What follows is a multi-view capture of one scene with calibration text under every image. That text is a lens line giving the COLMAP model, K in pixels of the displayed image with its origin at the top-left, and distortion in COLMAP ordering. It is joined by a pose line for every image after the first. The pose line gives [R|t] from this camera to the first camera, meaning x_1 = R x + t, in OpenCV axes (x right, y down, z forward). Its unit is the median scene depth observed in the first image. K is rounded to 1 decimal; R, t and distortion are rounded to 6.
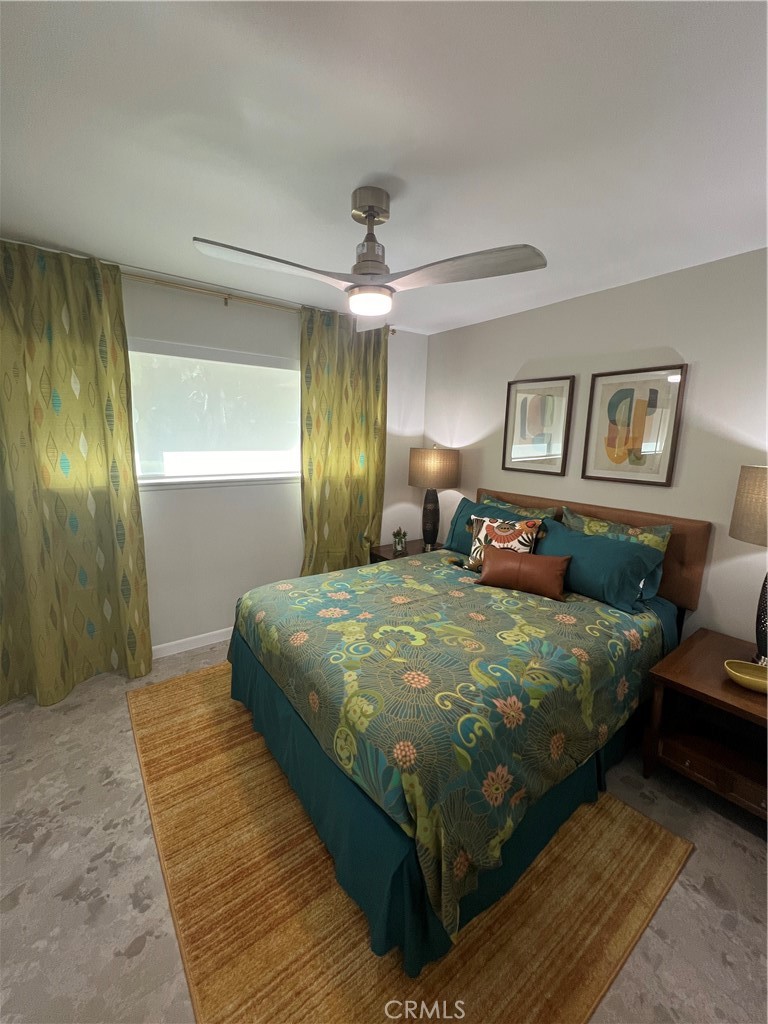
lens RADIAL K [[408.8, 0, 384.4], [0, 408.8, 510.3], [0, 0, 1]] dist [-0.008985, -0.000846]
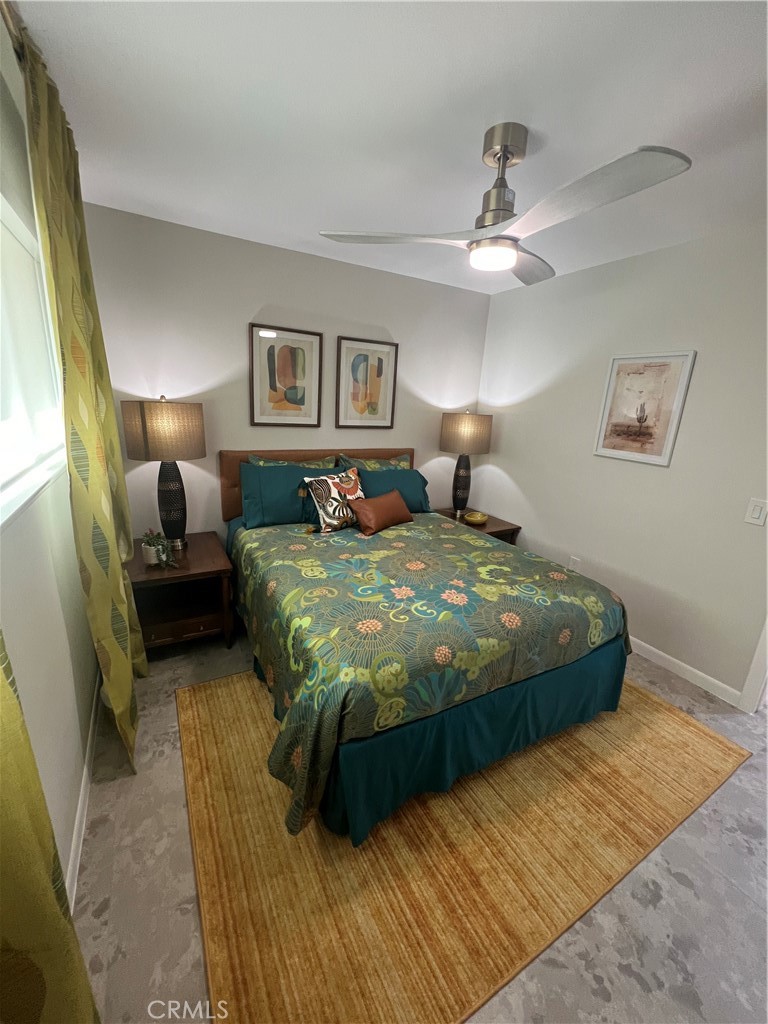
lens RADIAL K [[408.8, 0, 383.5], [0, 408.8, 512.8], [0, 0, 1]] dist [-0.008985, -0.000846]
pose [[0.125481, -0.278920, 0.952081, -0.839101], [0.127877, 0.956208, 0.263275, -0.167359], [-0.983820, 0.088713, 0.155654, 0.866036]]
